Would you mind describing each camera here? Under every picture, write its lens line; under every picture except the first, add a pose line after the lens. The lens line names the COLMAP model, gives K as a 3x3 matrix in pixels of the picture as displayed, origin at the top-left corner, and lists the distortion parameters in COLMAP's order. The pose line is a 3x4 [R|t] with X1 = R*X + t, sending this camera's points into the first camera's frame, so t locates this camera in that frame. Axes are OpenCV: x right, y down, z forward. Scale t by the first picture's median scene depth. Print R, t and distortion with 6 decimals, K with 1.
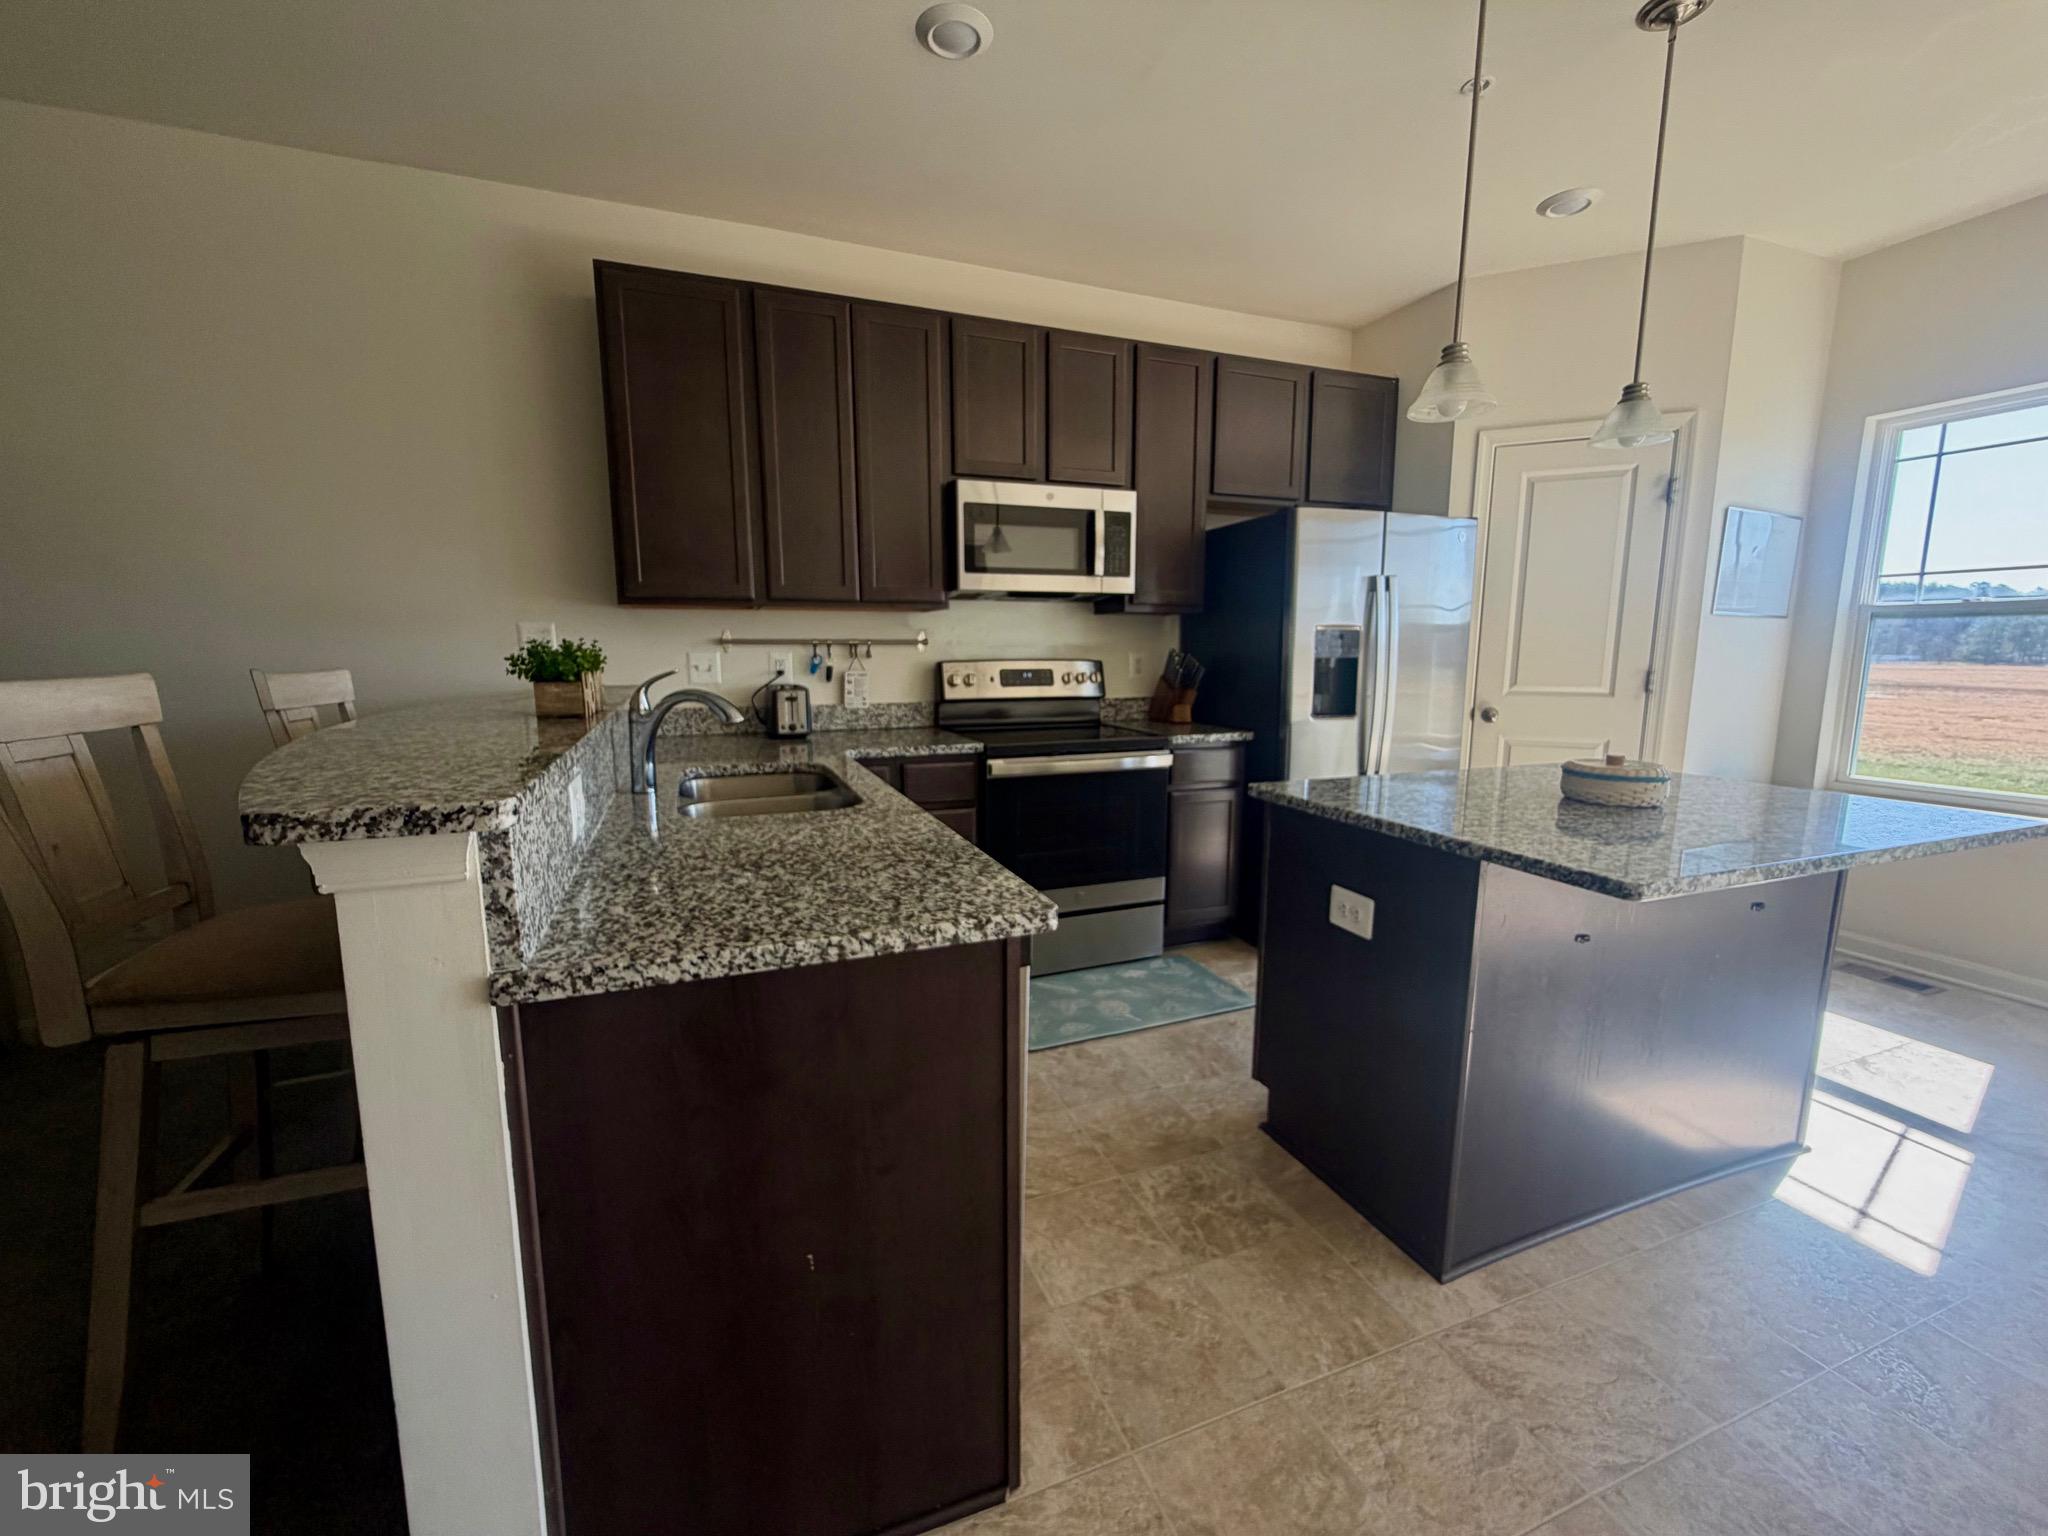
lens RADIAL K [[825.7, 0, 1024.0], [0, 825.7, 768.0], [0, 0, 1]] dist [0.002855, -0.000149]
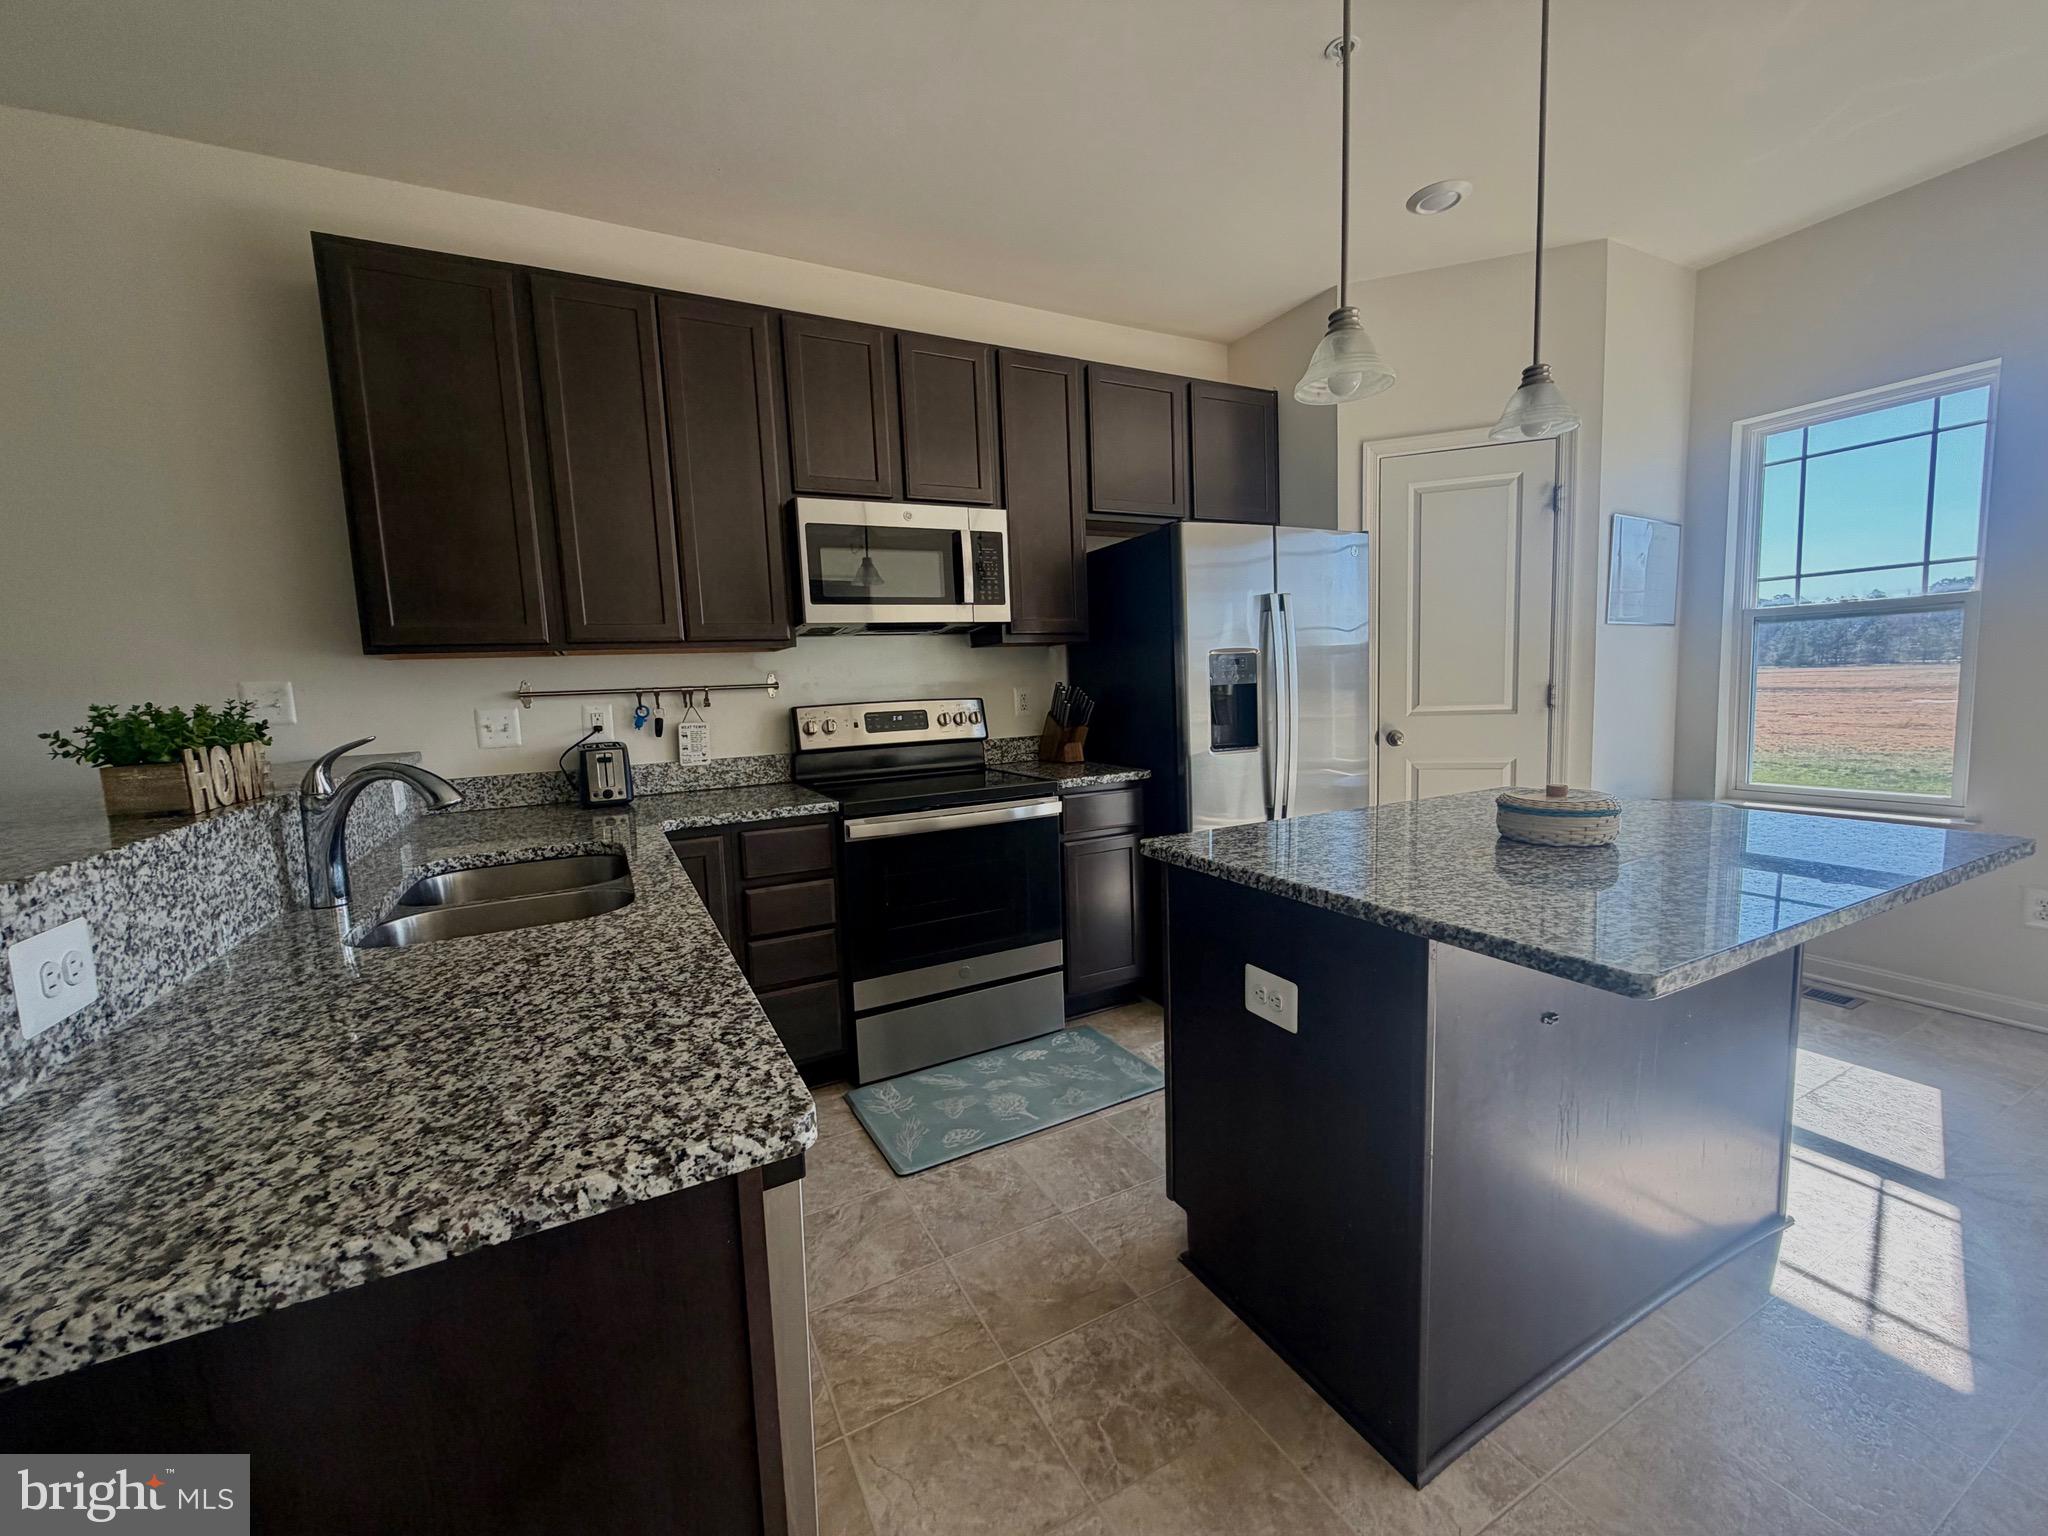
lens RADIAL K [[820.2, 0, 1024.0], [0, 820.2, 768.0], [0, 0, 1]] dist [0.002464, -0.000137]
pose [[0.993345, -0.051225, 0.103163, 0.053233], [0.055719, 0.997598, -0.041158, -0.018073], [-0.100807, 0.046632, 0.993813, 0.135273]]
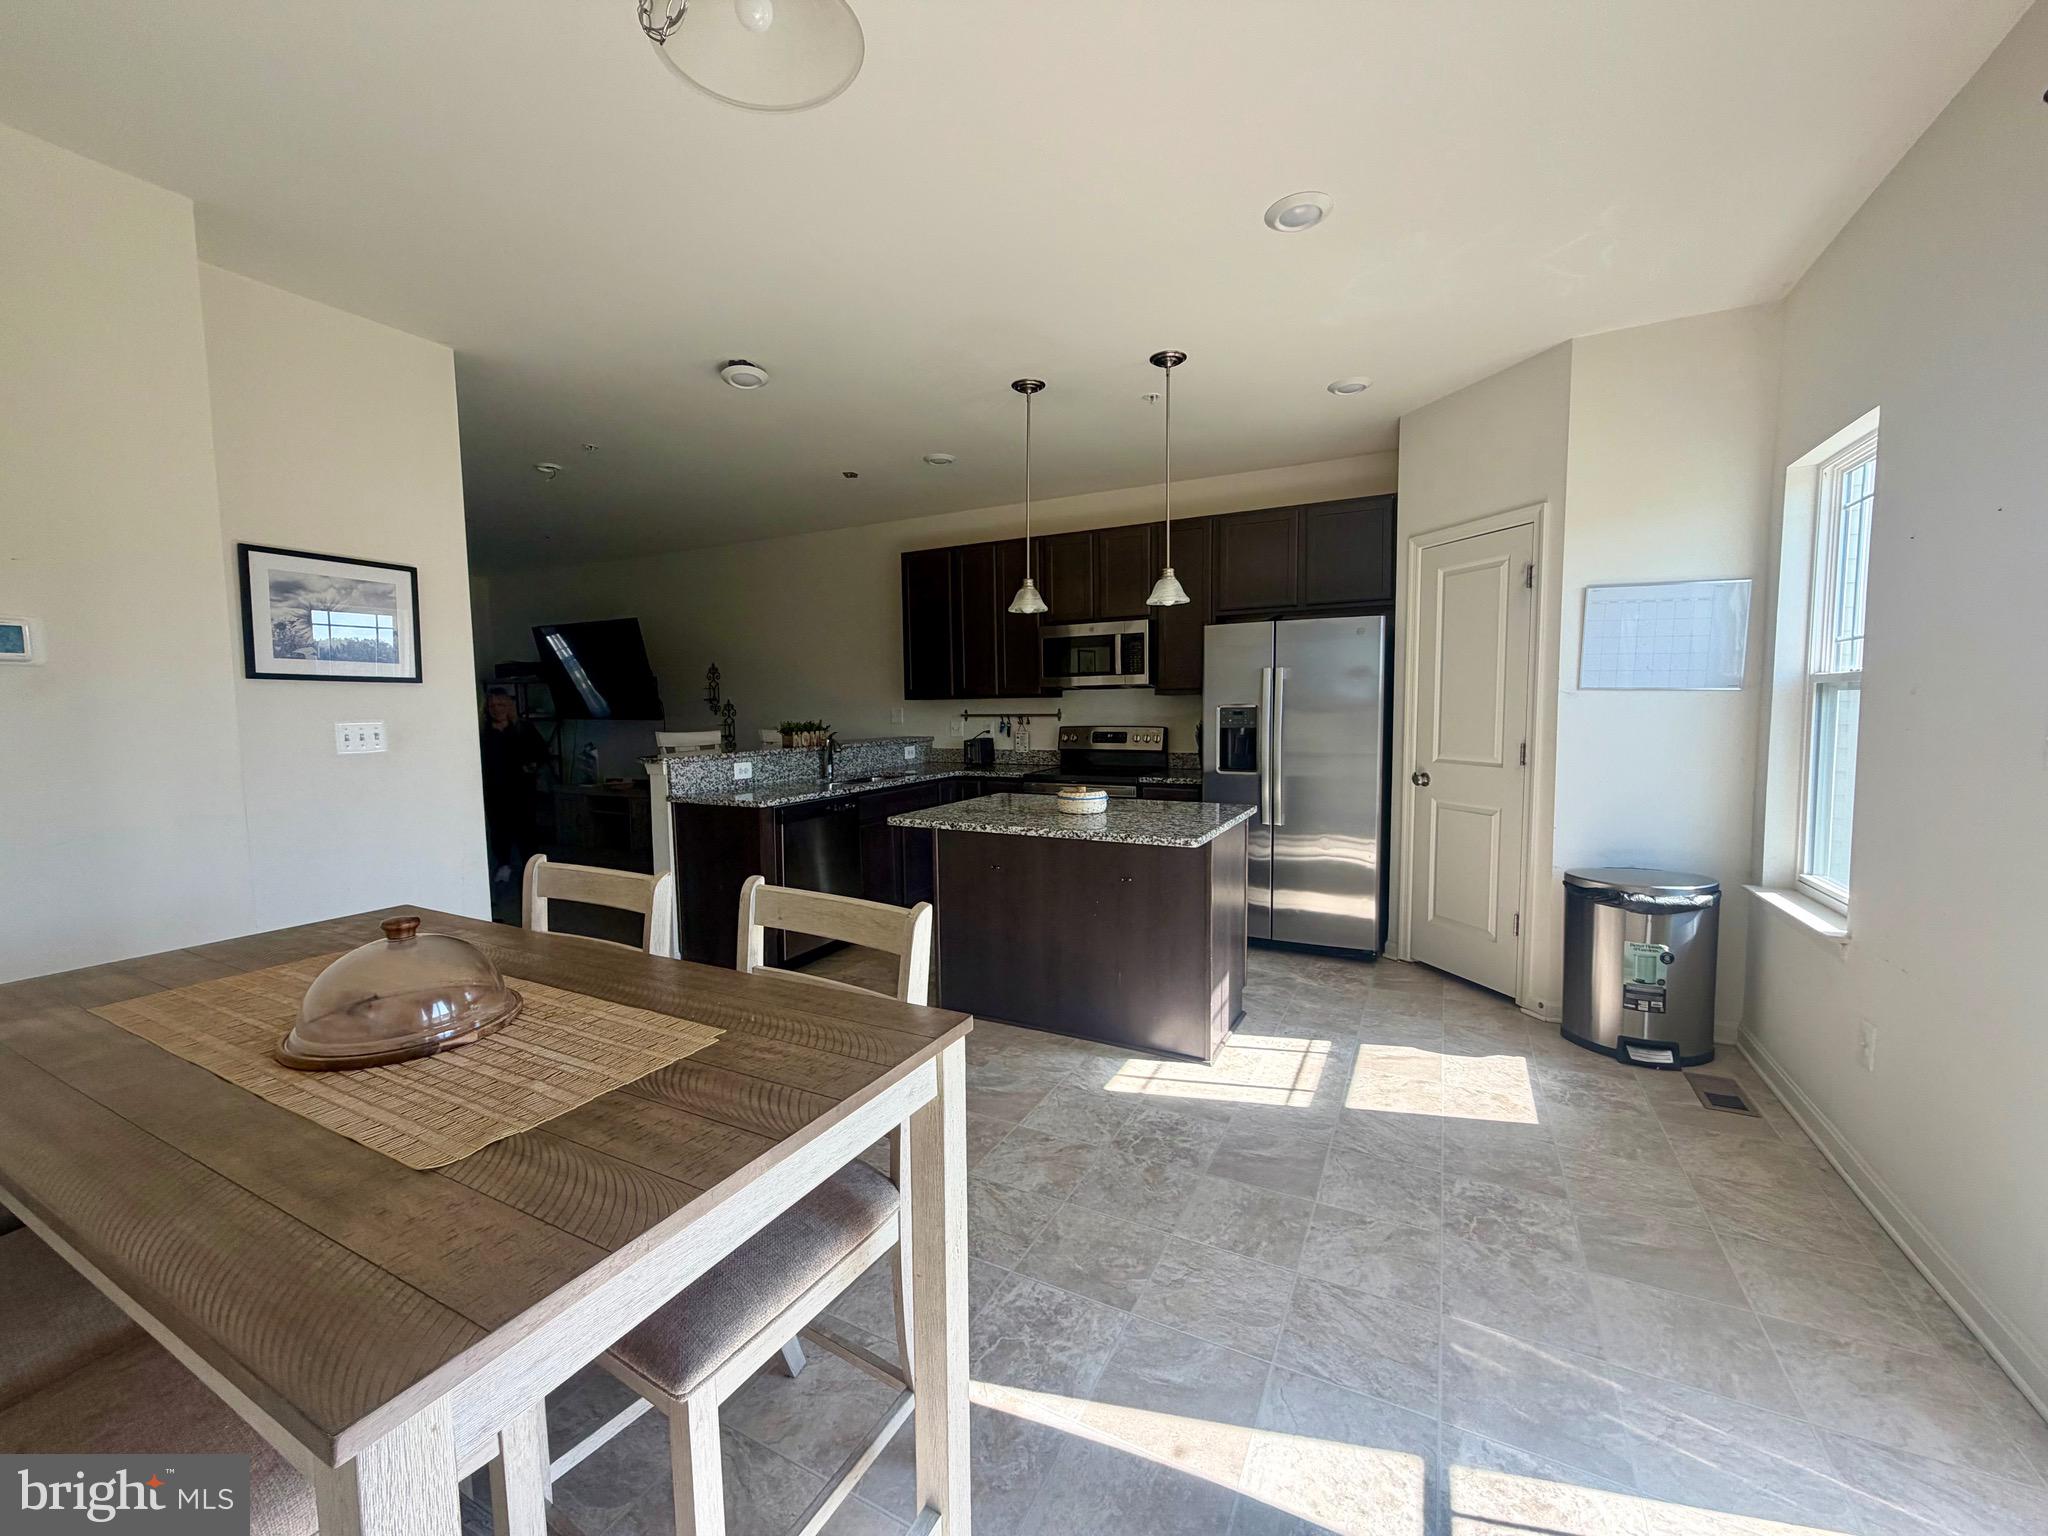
lens RADIAL K [[837.1, 0, 1048.1], [0, 837.1, 757.0], [0, 0, 1]] dist [0.098798, -0.000042]
pose [[0.688211, 0.040206, -0.724395, 1.266162], [-0.095927, 0.994740, -0.035925, -0.003882], [0.719140, 0.094213, 0.688448, -0.213014]]
